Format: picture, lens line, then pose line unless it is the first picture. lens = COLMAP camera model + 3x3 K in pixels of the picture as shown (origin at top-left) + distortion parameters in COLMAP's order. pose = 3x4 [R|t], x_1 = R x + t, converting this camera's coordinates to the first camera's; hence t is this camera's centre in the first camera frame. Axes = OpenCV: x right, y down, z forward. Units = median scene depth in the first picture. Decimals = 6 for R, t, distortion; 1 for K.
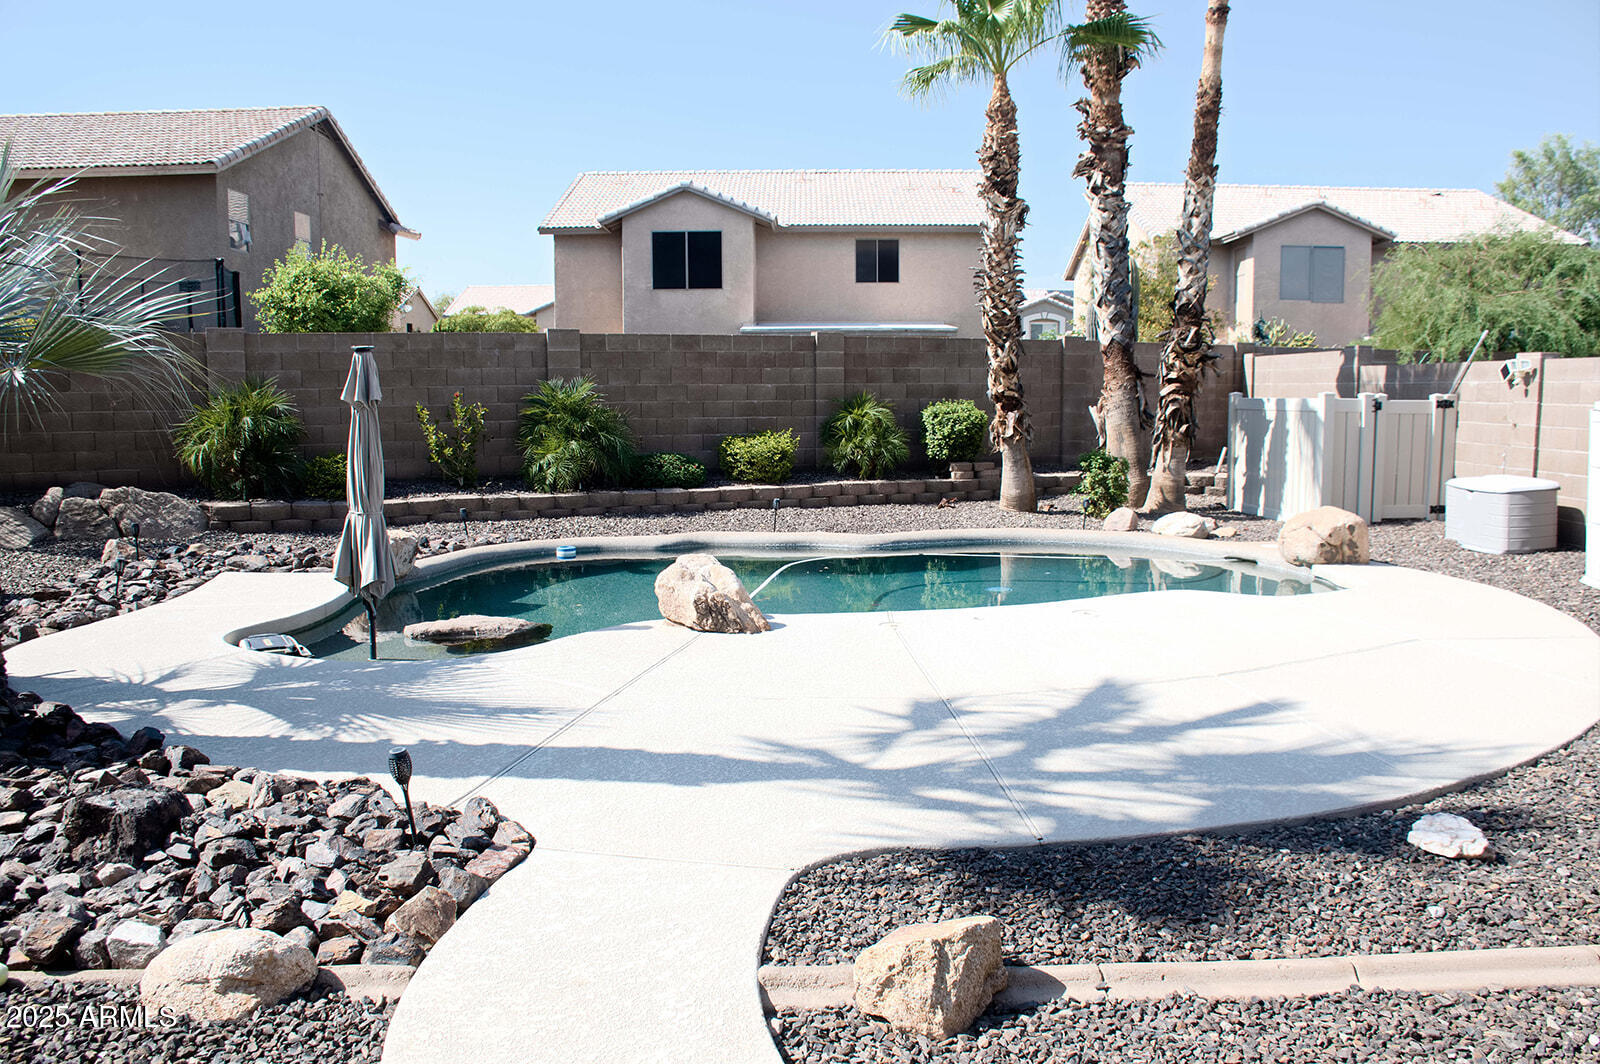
lens RADIAL K [[1237.2, 0, 802.5], [0, 1237.2, 542.6], [0, 0, 1]] dist [-0.149814, 0.107326]
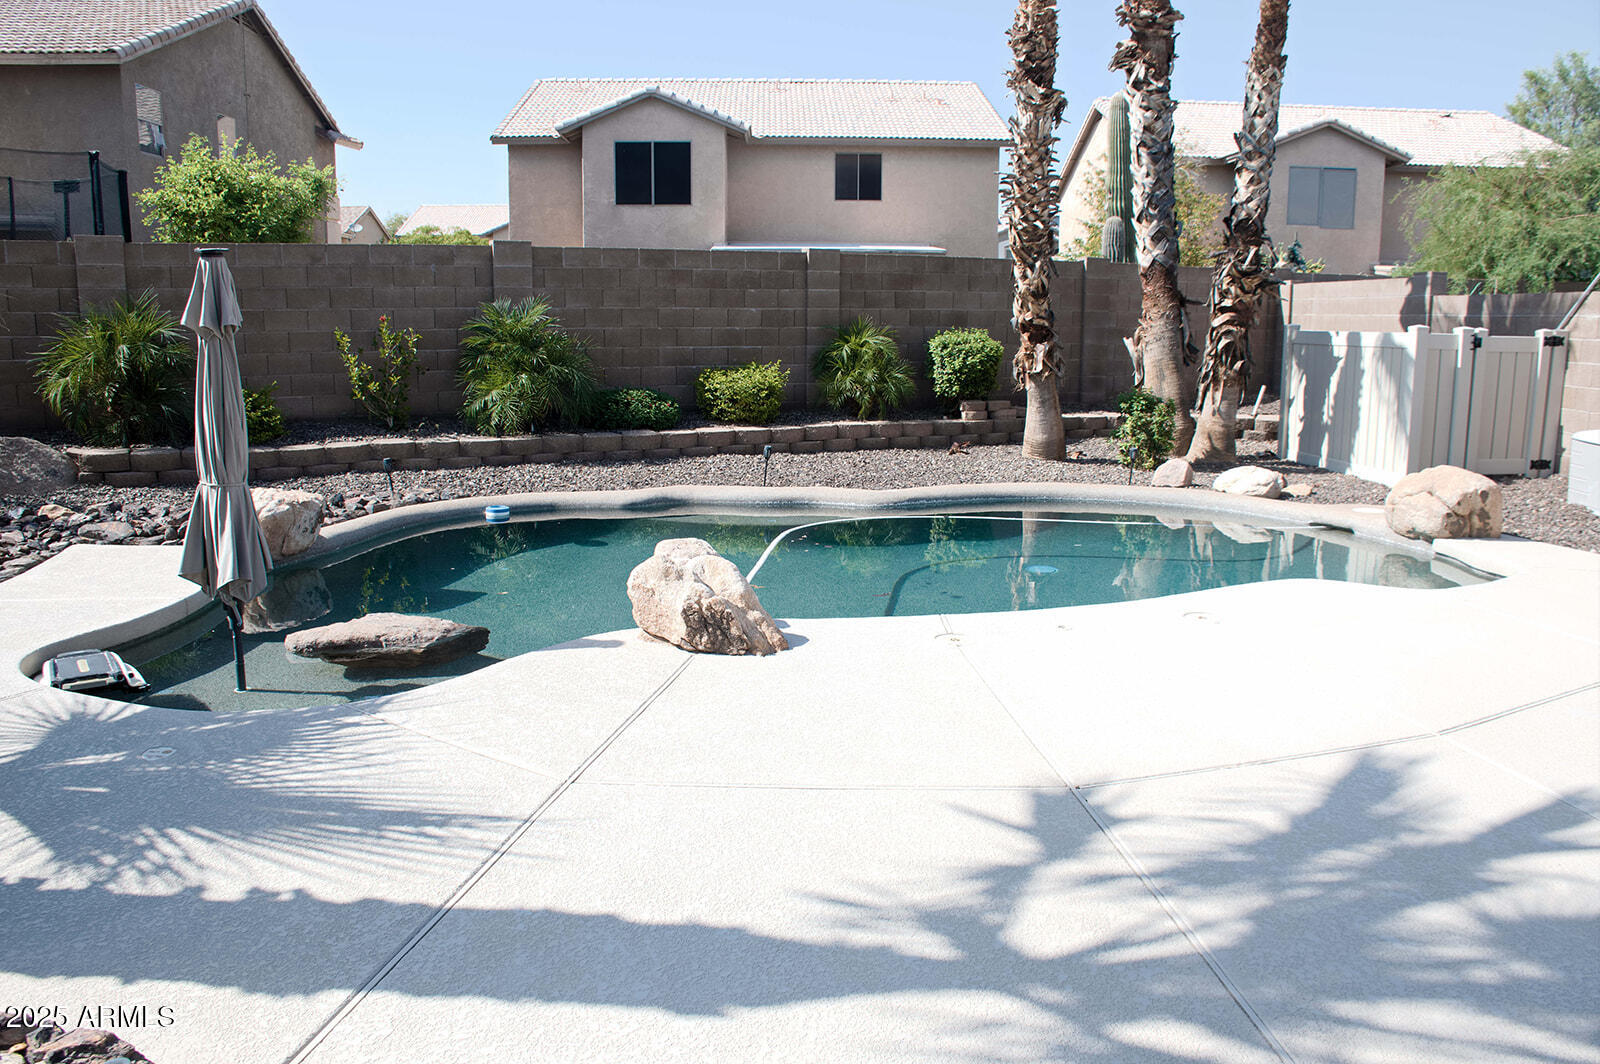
lens RADIAL K [[1237.2, 0, 803.0], [0, 1237.2, 535.5], [0, 0, 1]] dist [-0.149814, 0.107326]
pose [[0.999490, 0.003341, 0.031753, -0.021038], [-0.005033, 0.998562, 0.053370, -0.017585], [-0.031529, -0.053502, 0.998070, 0.147520]]
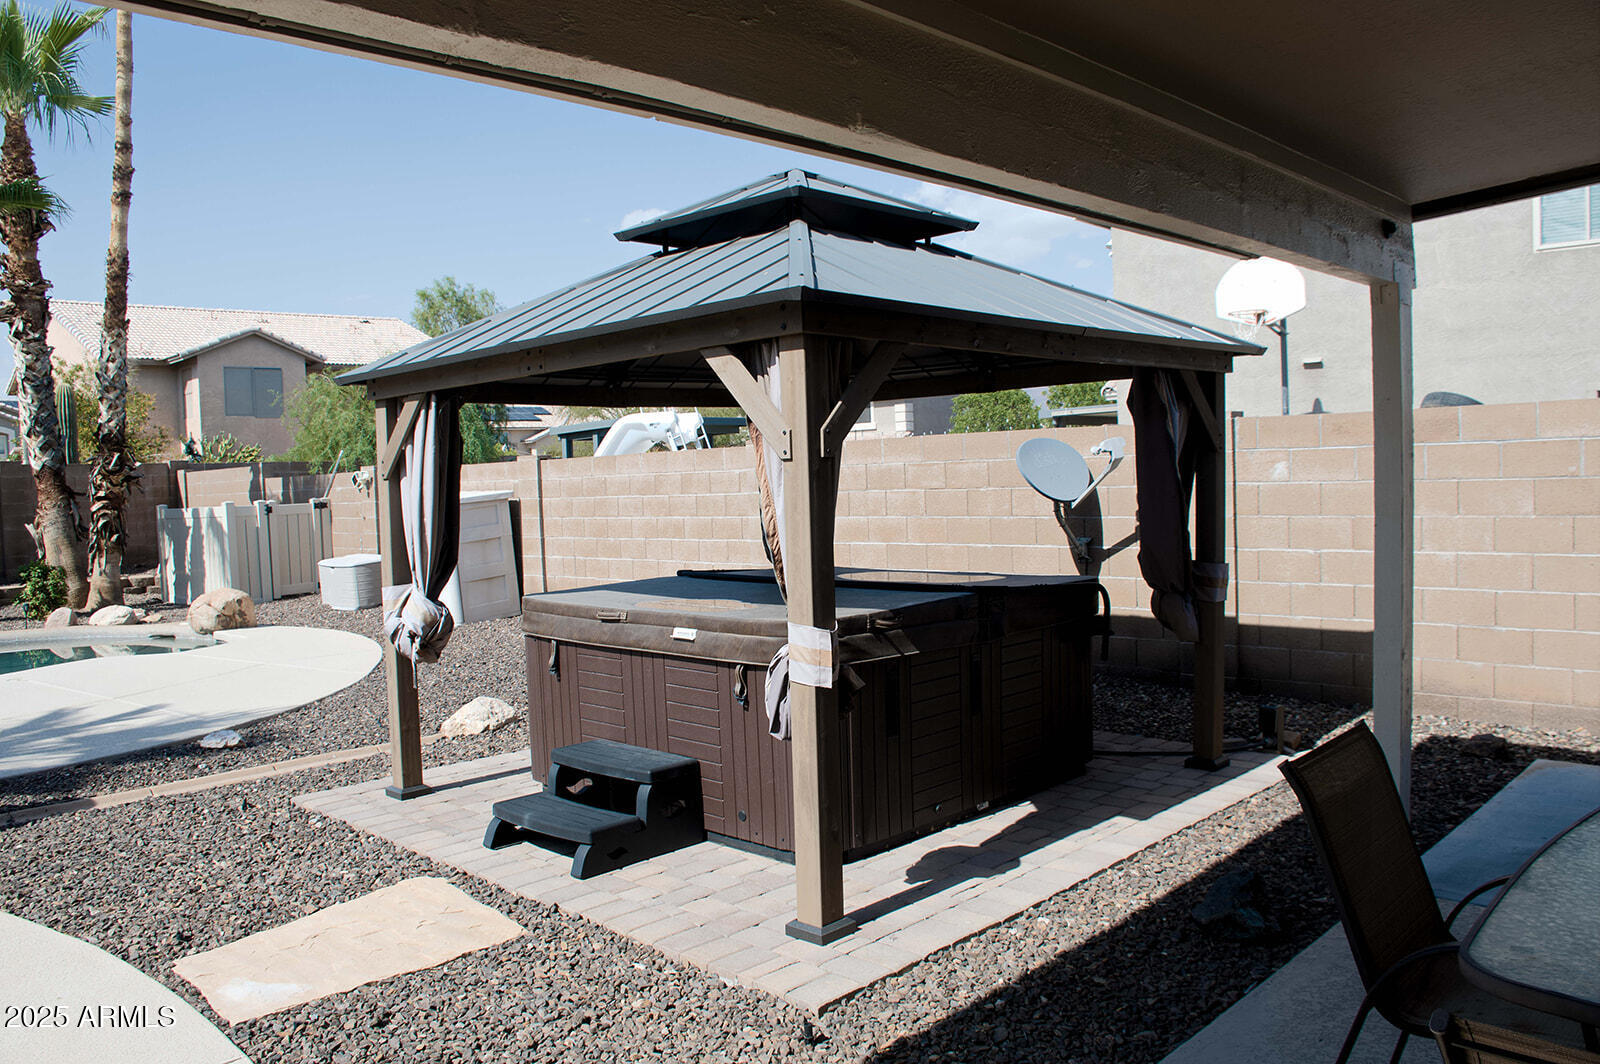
lens RADIAL K [[1237.2, 0, 805.3], [0, 1237.2, 533.6], [0, 0, 1]] dist [-0.149814, 0.107326]
pose [[0.701688, -0.058529, 0.710076, -0.038979], [0.123089, 0.991593, -0.039901, 0.031498], [-0.701771, 0.115401, 0.702994, -0.289148]]
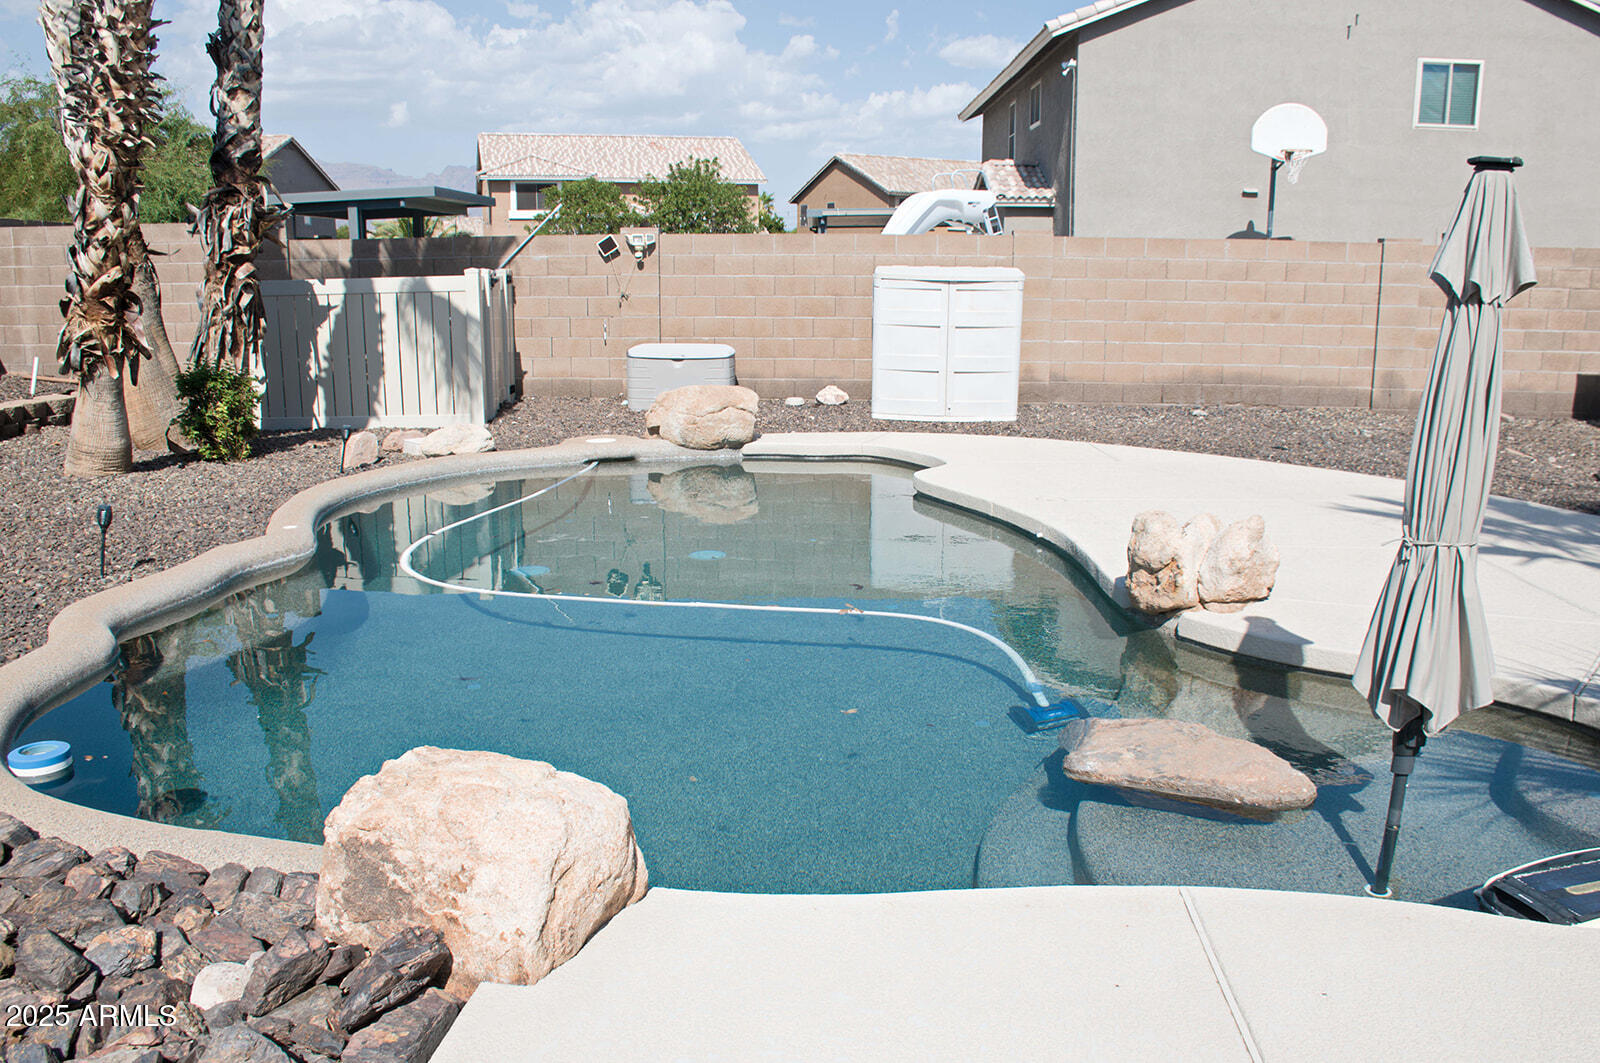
lens RADIAL K [[1237.2, 0, 801.6], [0, 1237.2, 546.8], [0, 0, 1]] dist [-0.149814, 0.107326]
pose [[0.064759, -0.221201, 0.973076, -0.403092], [0.119932, 0.969780, 0.212470, -0.076769], [-0.990668, 0.102943, 0.089331, 0.618549]]
